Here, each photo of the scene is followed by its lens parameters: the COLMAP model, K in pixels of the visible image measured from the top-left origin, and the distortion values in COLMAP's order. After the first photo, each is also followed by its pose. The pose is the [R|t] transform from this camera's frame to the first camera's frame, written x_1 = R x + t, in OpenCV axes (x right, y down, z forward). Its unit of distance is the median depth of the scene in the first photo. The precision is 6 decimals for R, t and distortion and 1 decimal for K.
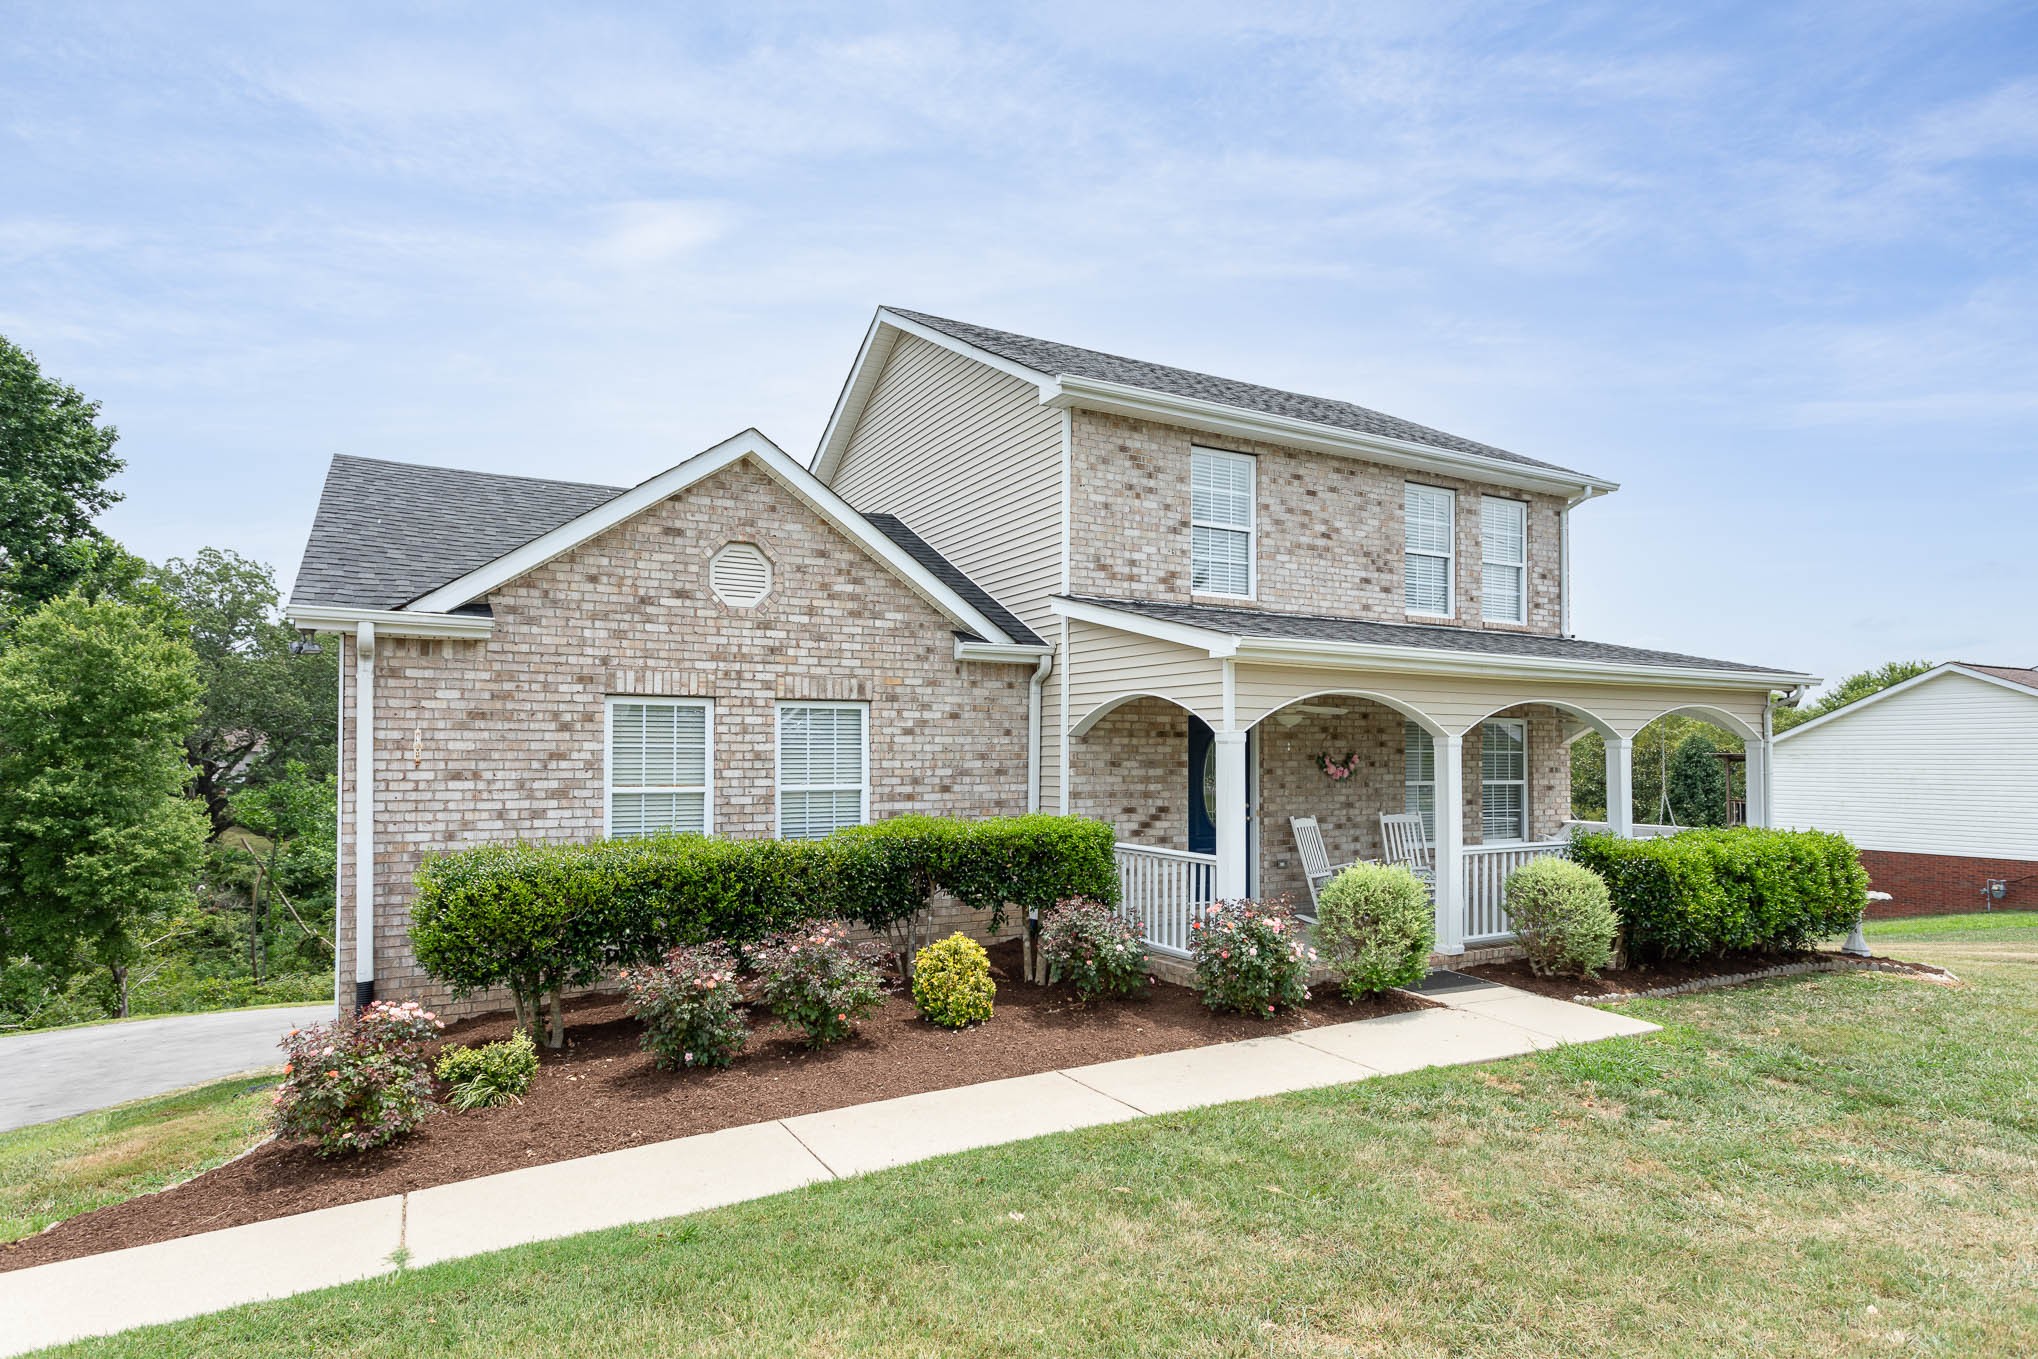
lens RADIAL K [[1122.2, 0, 1001.8], [0, 1122.2, 752.9], [0, 0, 1]] dist [-0.009478, 0.001617]
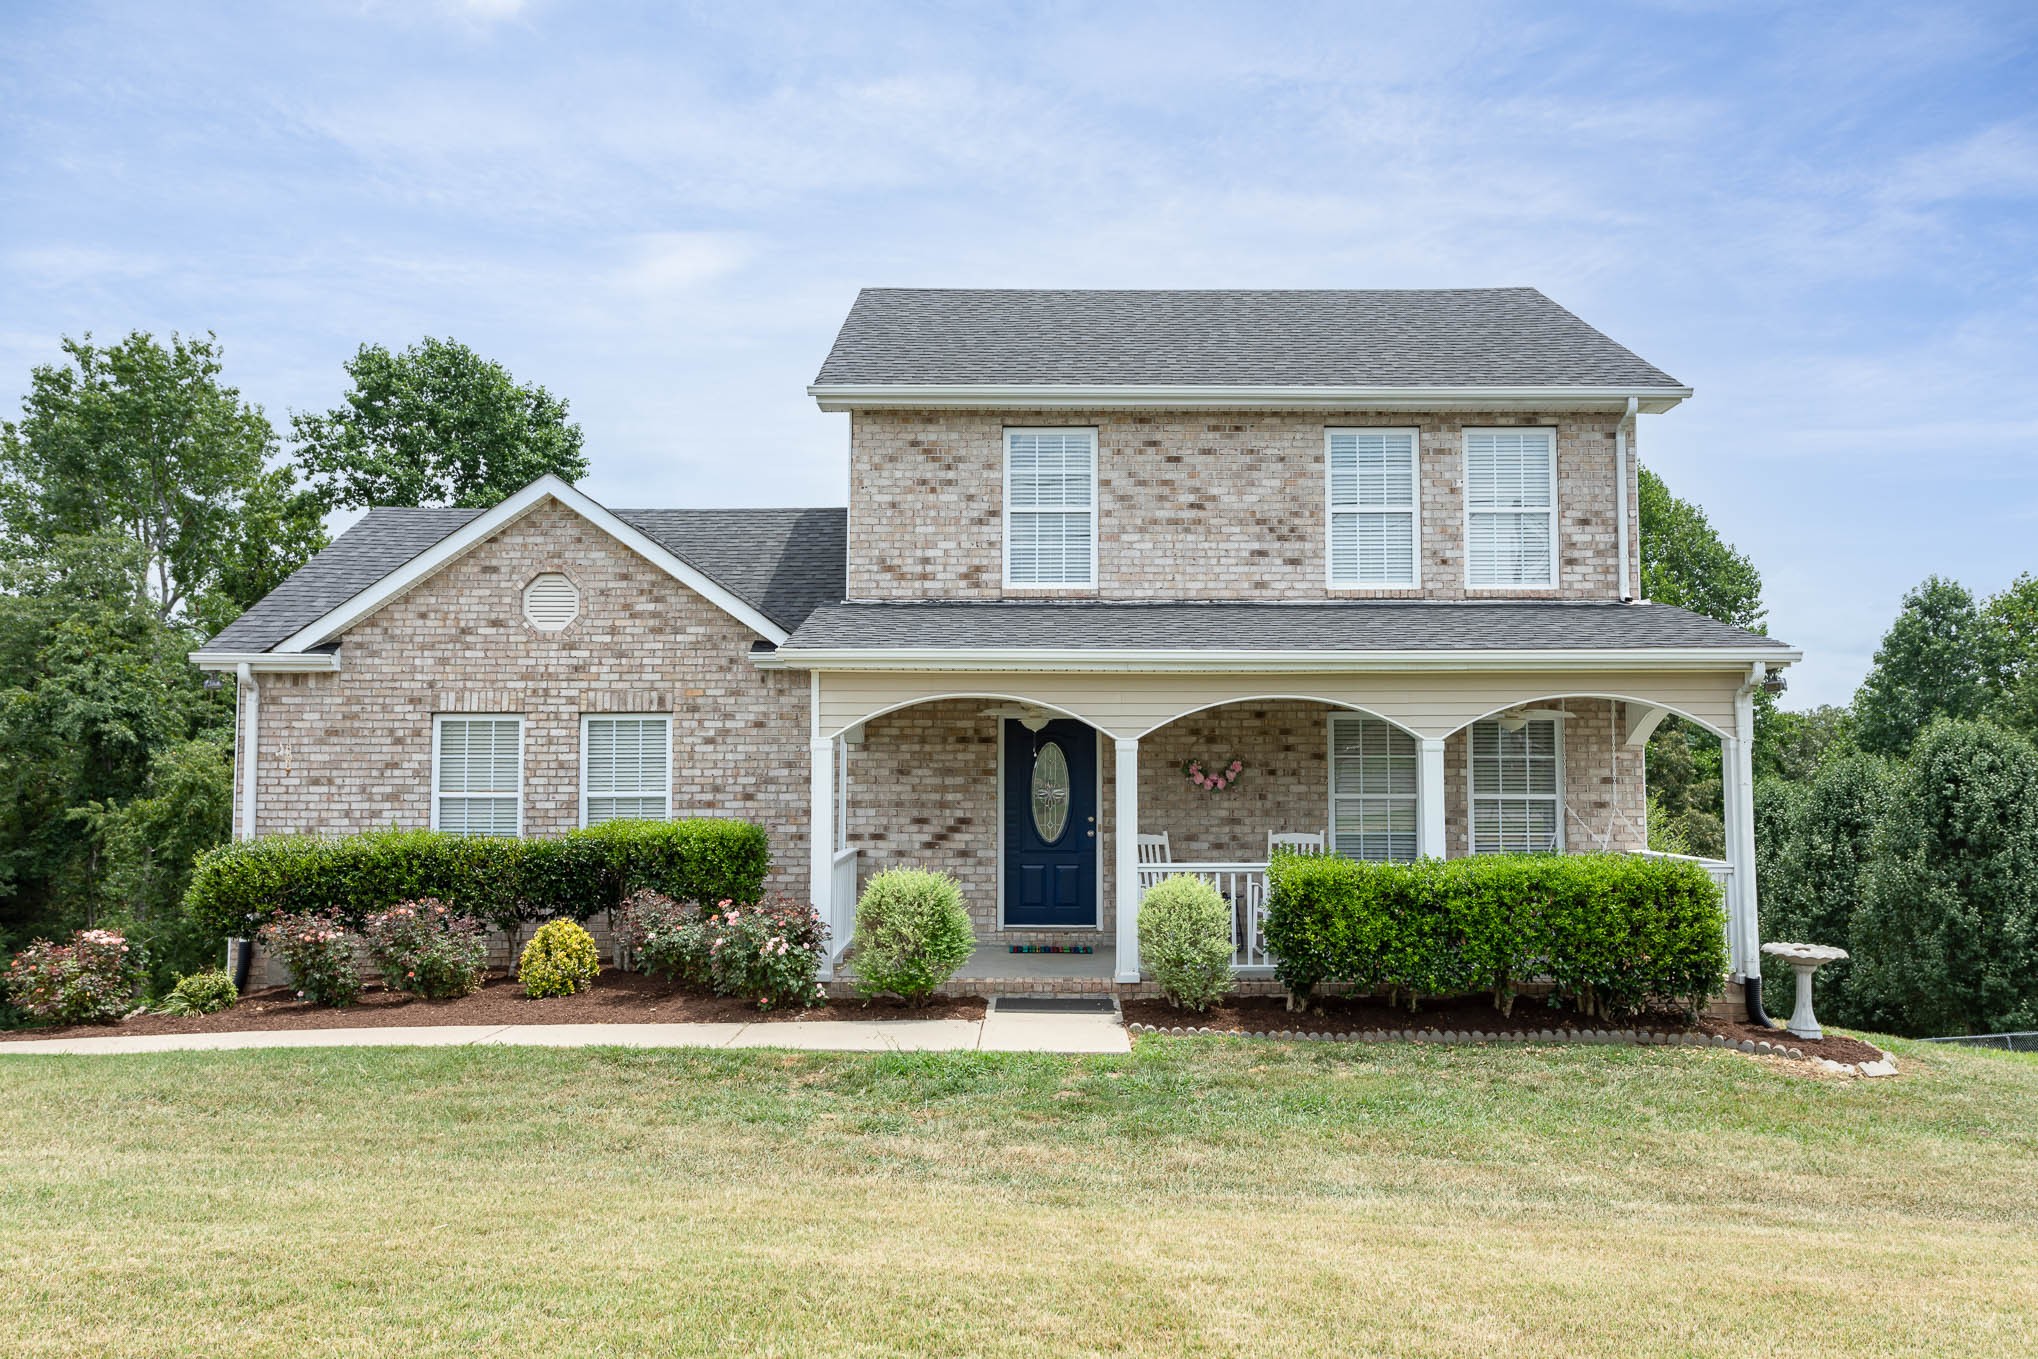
lens RADIAL K [[1659.5, 0, 1008.7], [0, 1659.5, 675.7], [0, 0, 1]] dist [0.012261, 0.000594]
pose [[0.875164, -0.030813, -0.482844, 0.877400], [0.004129, 0.998409, -0.056230, 0.008068], [0.483808, 0.047216, 0.873899, -0.199190]]
